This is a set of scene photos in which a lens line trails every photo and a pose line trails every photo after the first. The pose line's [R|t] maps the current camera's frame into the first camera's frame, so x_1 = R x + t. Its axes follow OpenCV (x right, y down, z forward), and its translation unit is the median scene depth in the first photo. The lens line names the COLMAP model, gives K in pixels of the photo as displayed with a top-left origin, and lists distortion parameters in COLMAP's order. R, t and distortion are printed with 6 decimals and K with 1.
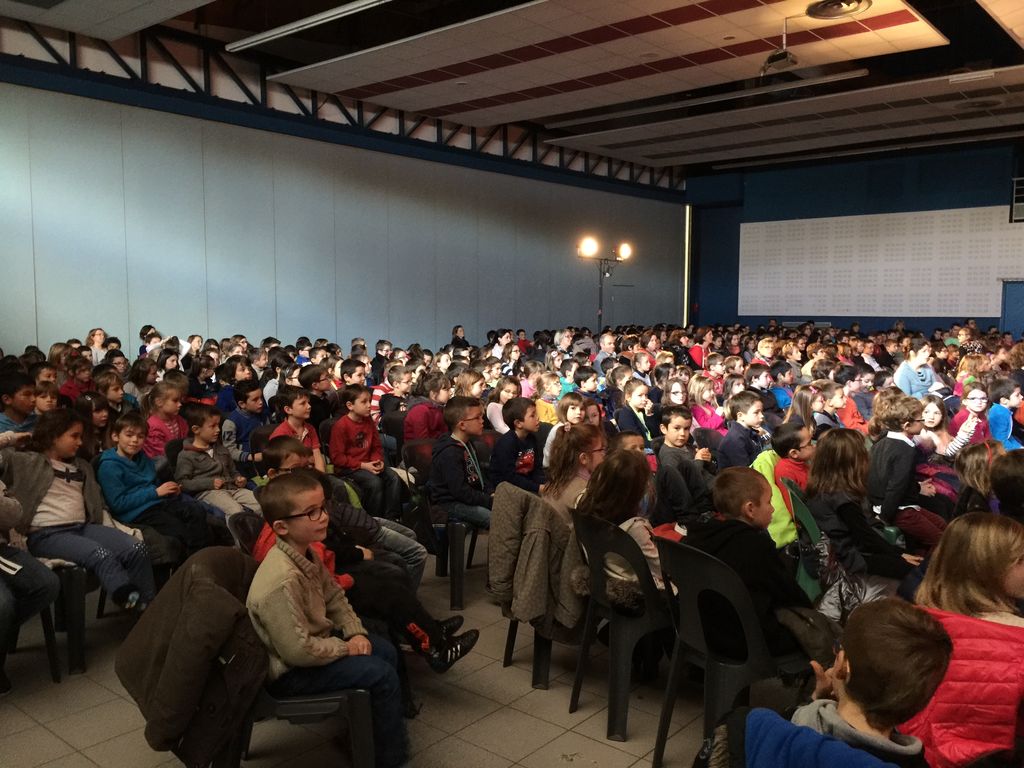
lens RADIAL K [[856.4, 0, 513.2], [0, 856.4, 380.4], [0, 0, 1]] dist [0.081146, -0.099951]
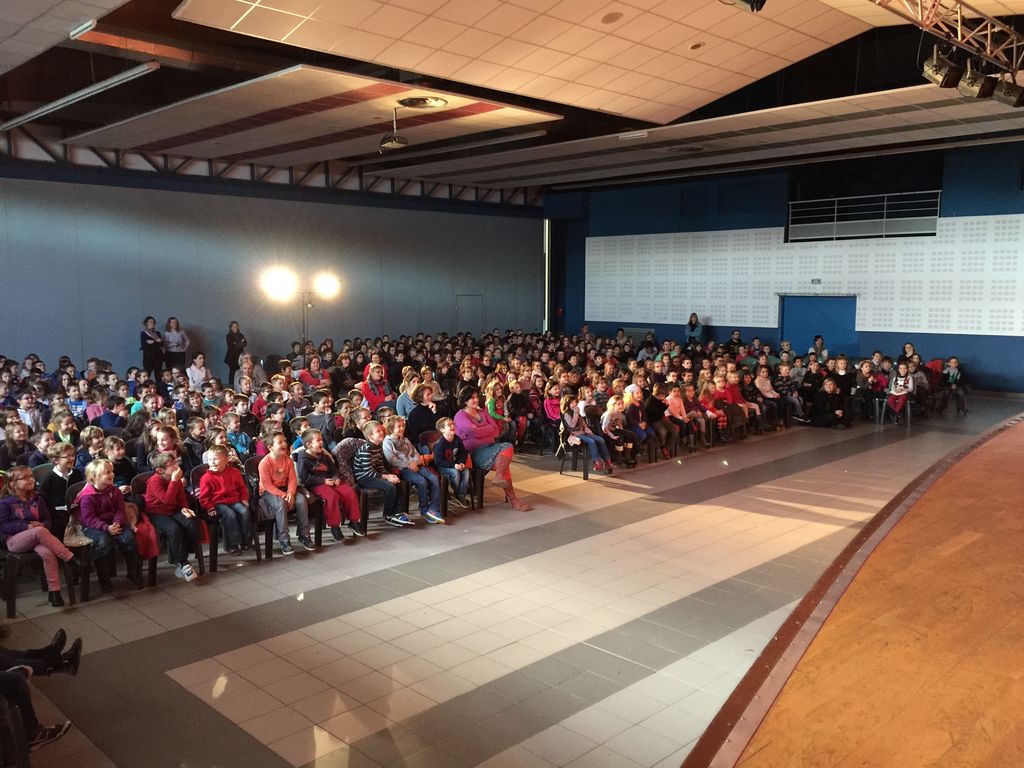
lens RADIAL K [[856.4, 0, 510.6], [0, 856.4, 388.4], [0, 0, 1]] dist [0.081146, -0.099951]
pose [[0.996702, 0.008155, -0.080739, 0.330791], [-0.005687, 0.999511, 0.030746, -0.028843], [0.080950, -0.030186, 0.996261, -0.138124]]
